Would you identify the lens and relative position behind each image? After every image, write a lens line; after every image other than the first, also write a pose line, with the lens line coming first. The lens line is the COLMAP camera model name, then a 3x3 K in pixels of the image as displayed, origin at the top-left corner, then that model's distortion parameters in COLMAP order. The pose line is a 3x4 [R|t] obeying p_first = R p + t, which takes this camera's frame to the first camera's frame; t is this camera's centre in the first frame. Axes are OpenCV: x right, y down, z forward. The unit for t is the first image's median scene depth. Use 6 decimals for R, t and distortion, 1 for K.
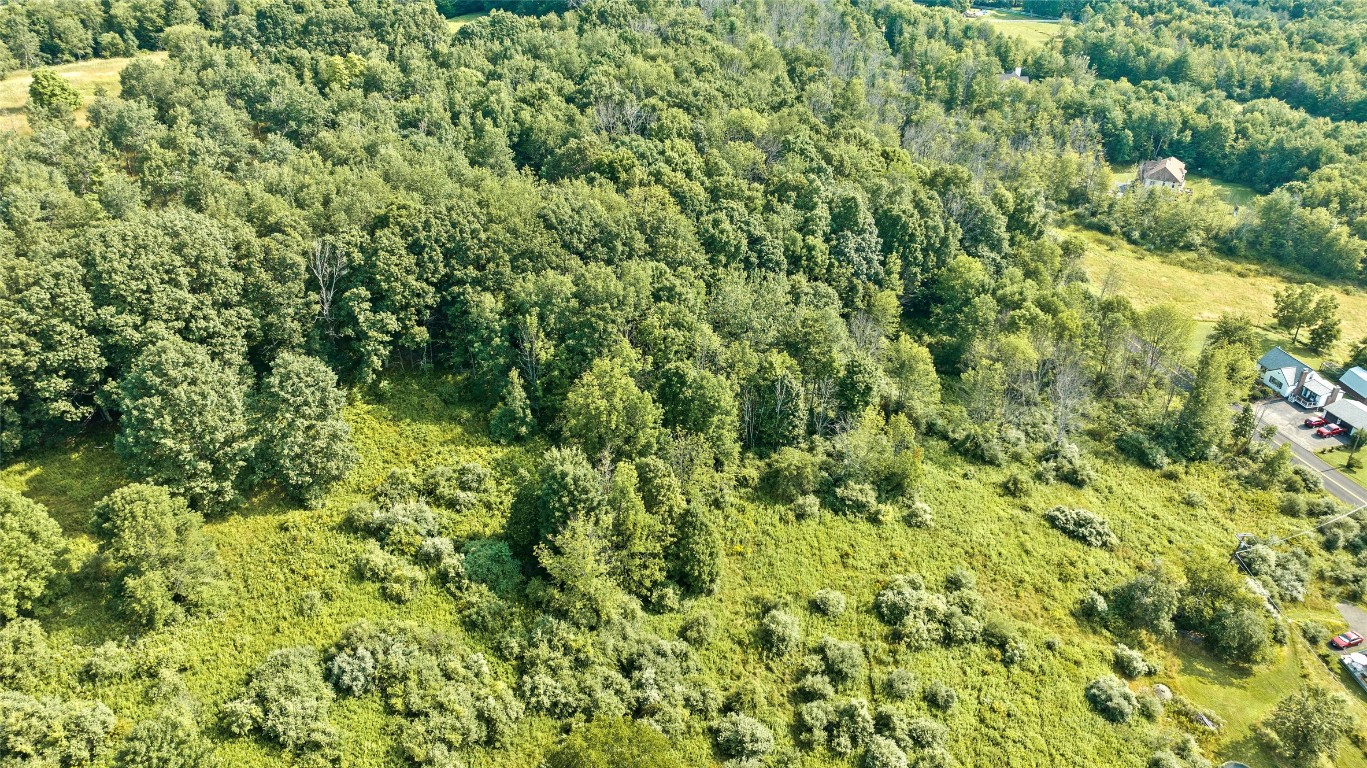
lens RADIAL K [[961.1, 0, 688.2], [0, 961.1, 378.0], [0, 0, 1]] dist [-0.016647, -0.003122]
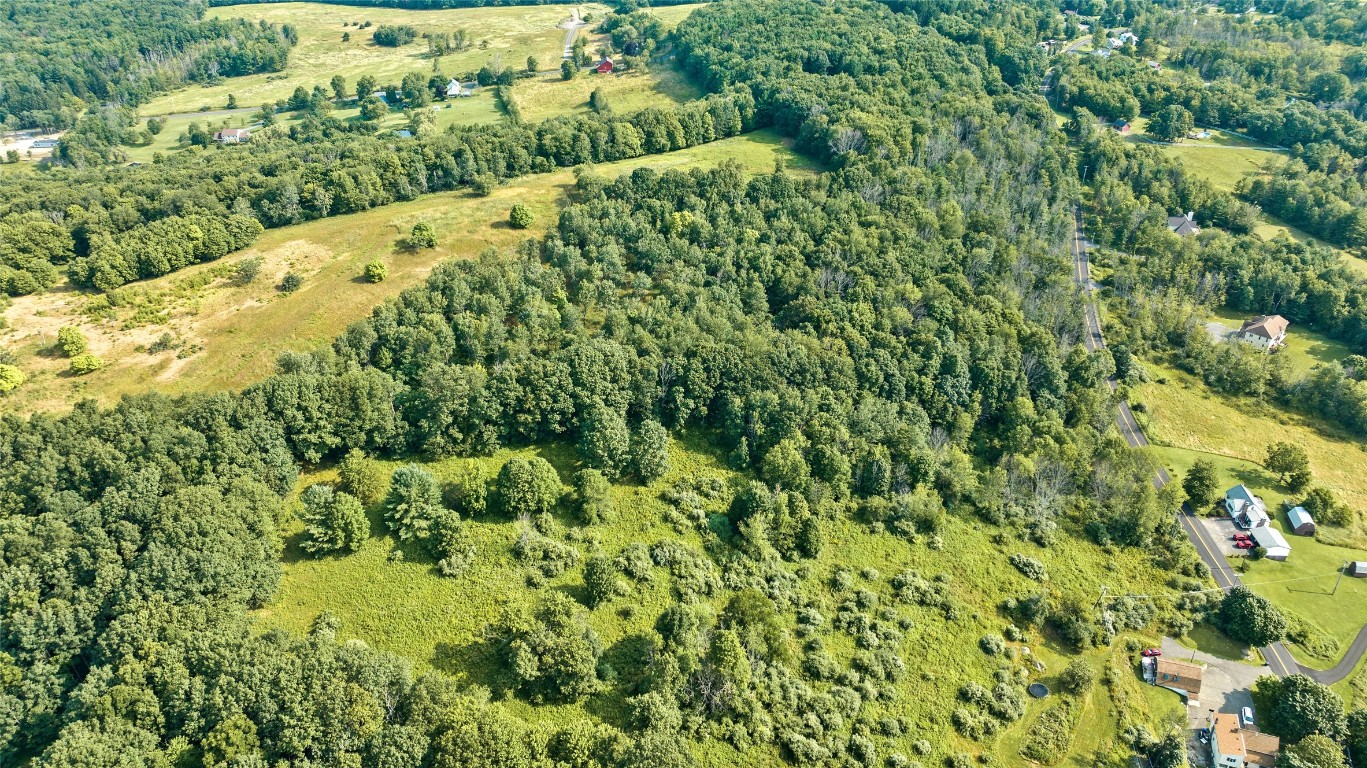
lens RADIAL K [[961.1, 0, 688.2], [0, 961.1, 378.0], [0, 0, 1]] dist [-0.016647, -0.003122]
pose [[0.954443, 0.154634, -0.255201, 0.215124], [-0.148430, 0.987965, 0.043516, -0.205558], [0.258859, -0.003654, 0.965908, -1.044873]]
